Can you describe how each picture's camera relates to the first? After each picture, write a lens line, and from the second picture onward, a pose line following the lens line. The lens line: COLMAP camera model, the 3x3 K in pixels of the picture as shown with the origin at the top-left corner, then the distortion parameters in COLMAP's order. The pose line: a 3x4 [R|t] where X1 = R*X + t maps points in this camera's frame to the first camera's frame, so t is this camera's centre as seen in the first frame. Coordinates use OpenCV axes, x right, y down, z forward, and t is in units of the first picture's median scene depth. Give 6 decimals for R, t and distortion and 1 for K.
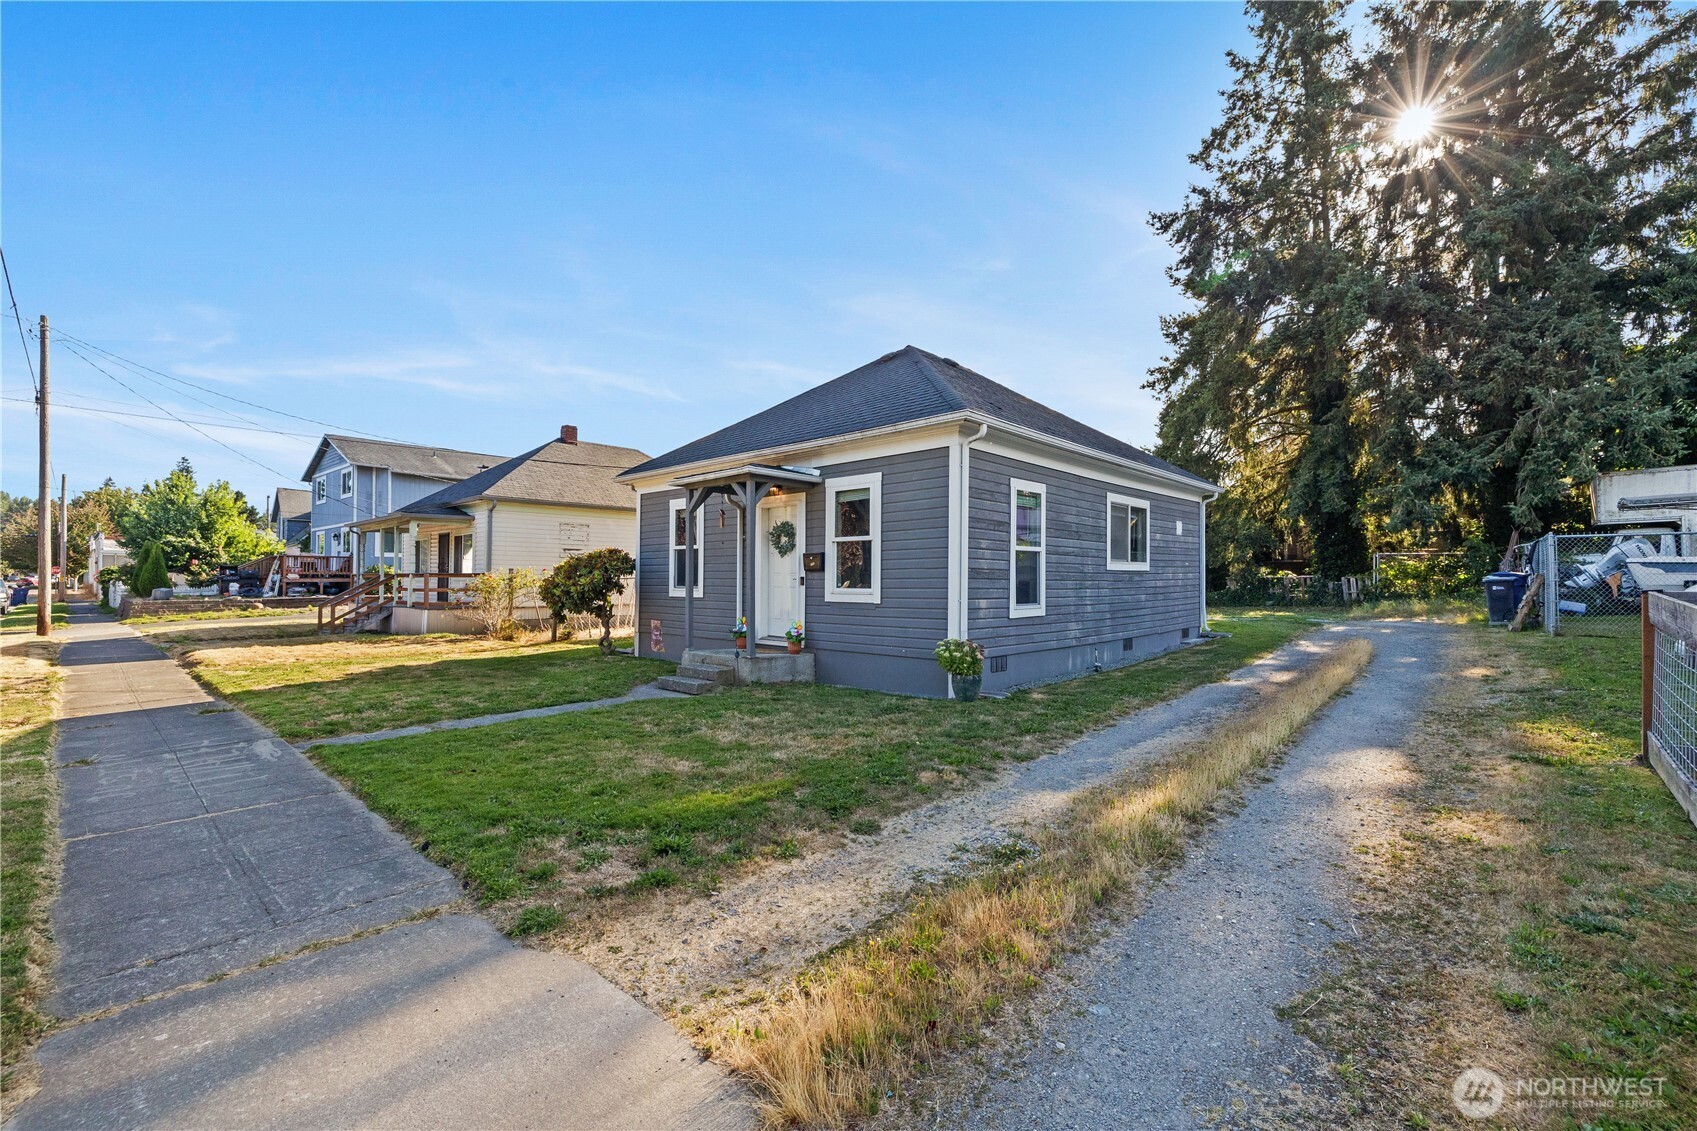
lens RADIAL K [[728.4, 0, 837.1], [0, 728.4, 571.0], [0, 0, 1]] dist [-0.003096, 0.000672]
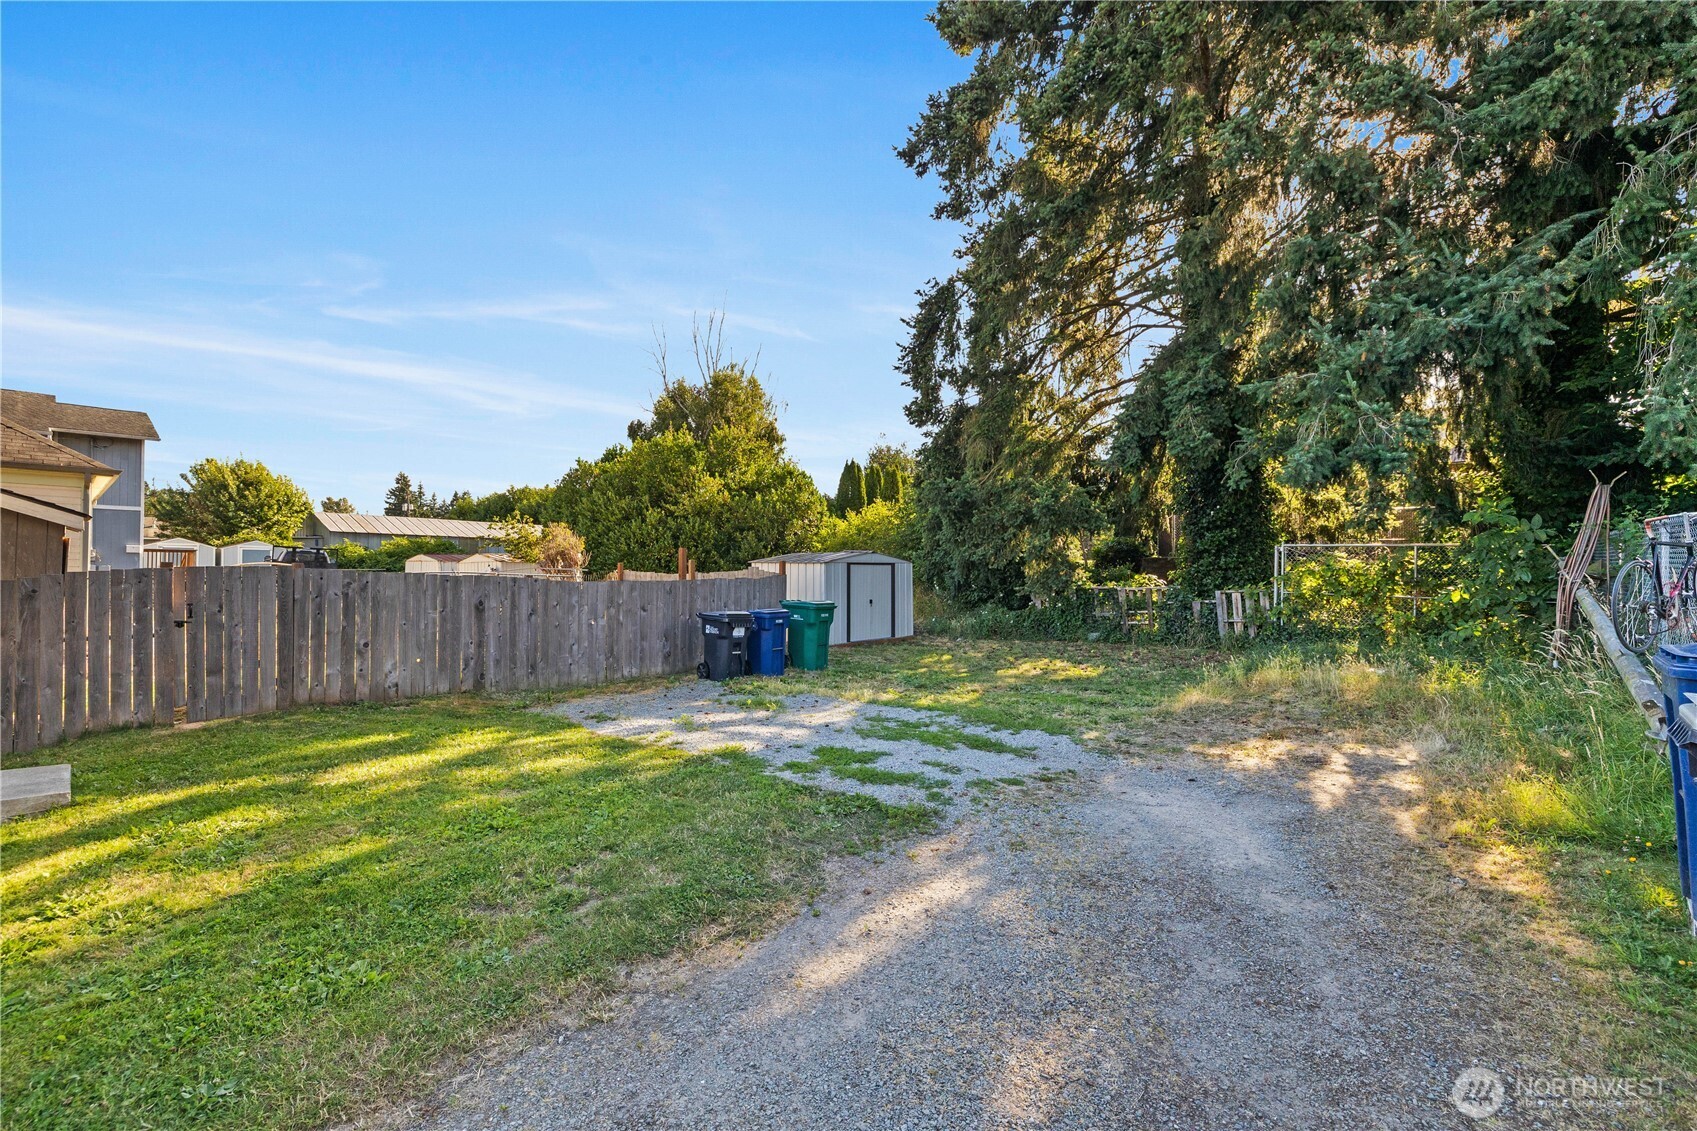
lens RADIAL K [[728.4, 0, 844.2], [0, 728.4, 567.2], [0, 0, 1]] dist [-0.003096, 0.000672]
pose [[0.998767, 0.001074, 0.049626, 0.431647], [-0.001563, 0.999951, 0.009811, -0.012851], [-0.049613, -0.009876, 0.998720, 0.534780]]
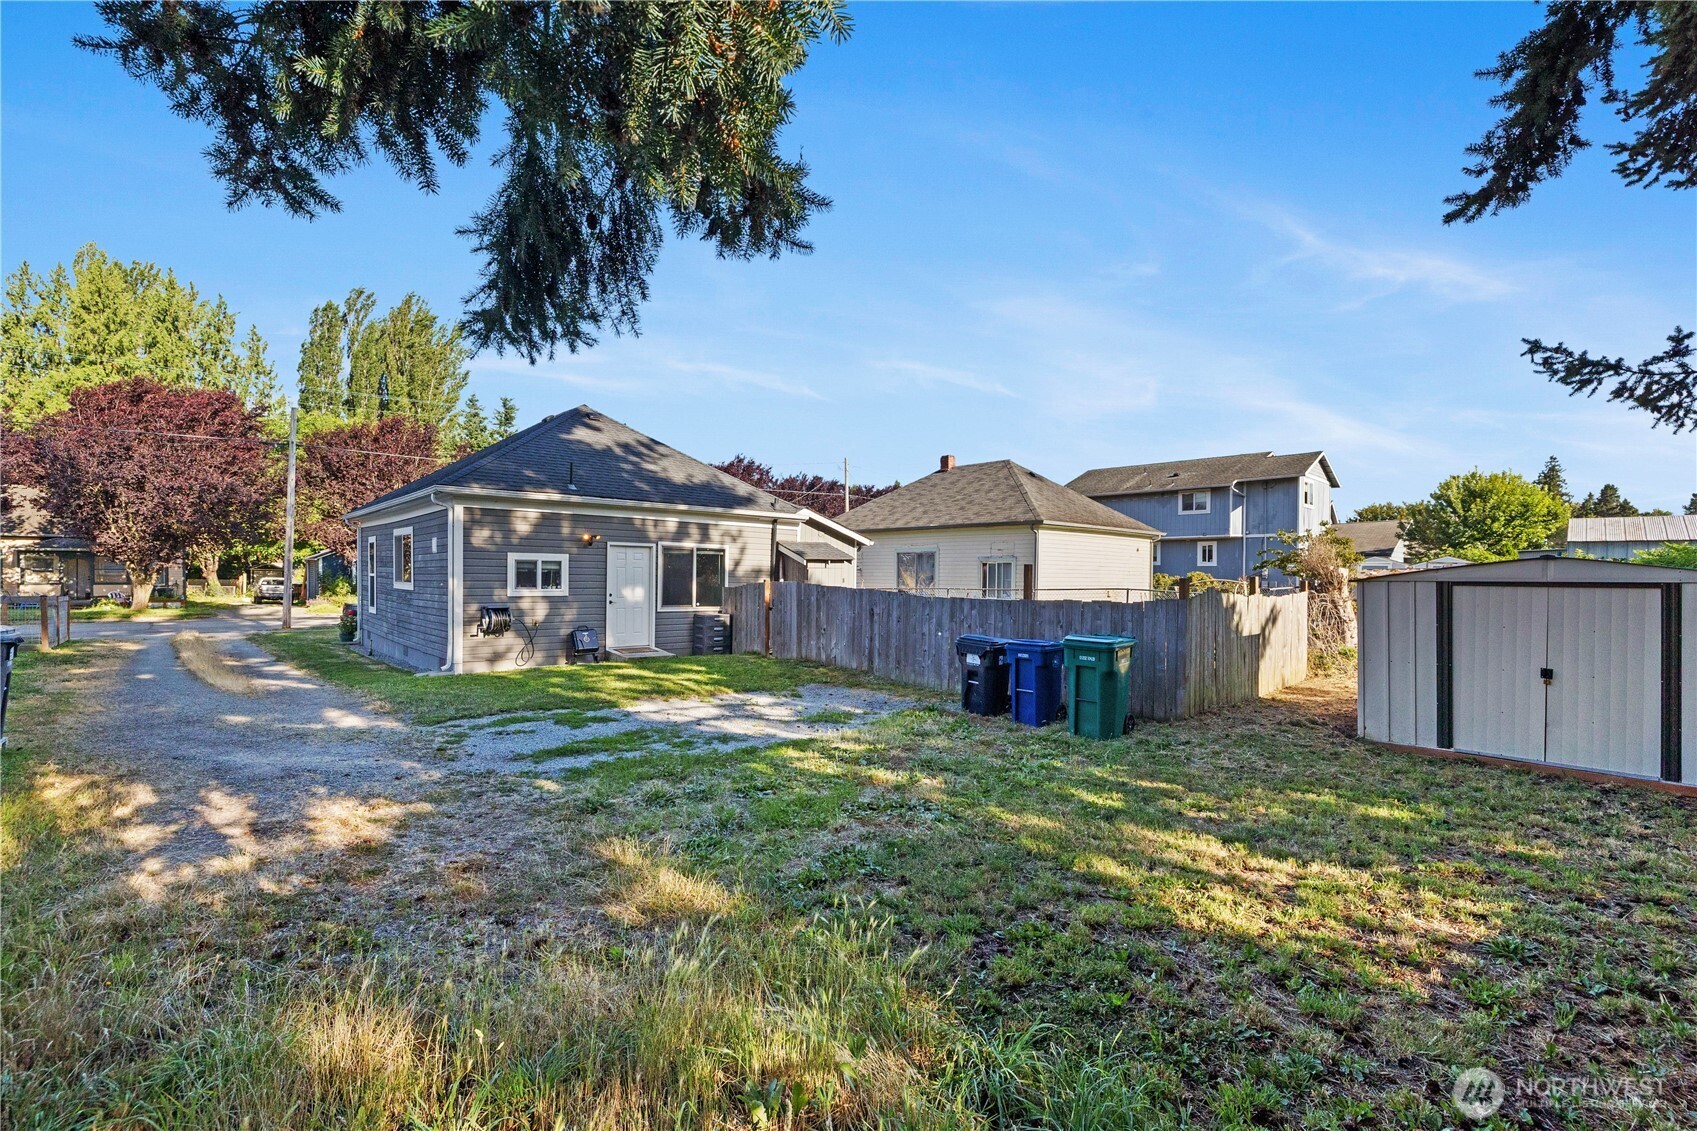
lens RADIAL K [[728.4, 0, 831.3], [0, 728.4, 571.7], [0, 0, 1]] dist [-0.003096, 0.000672]
pose [[-0.087888, -0.007054, -0.996105, 0.909232], [0.002841, 0.999969, -0.007332, -0.013351], [0.996126, -0.003475, -0.087865, 1.081814]]
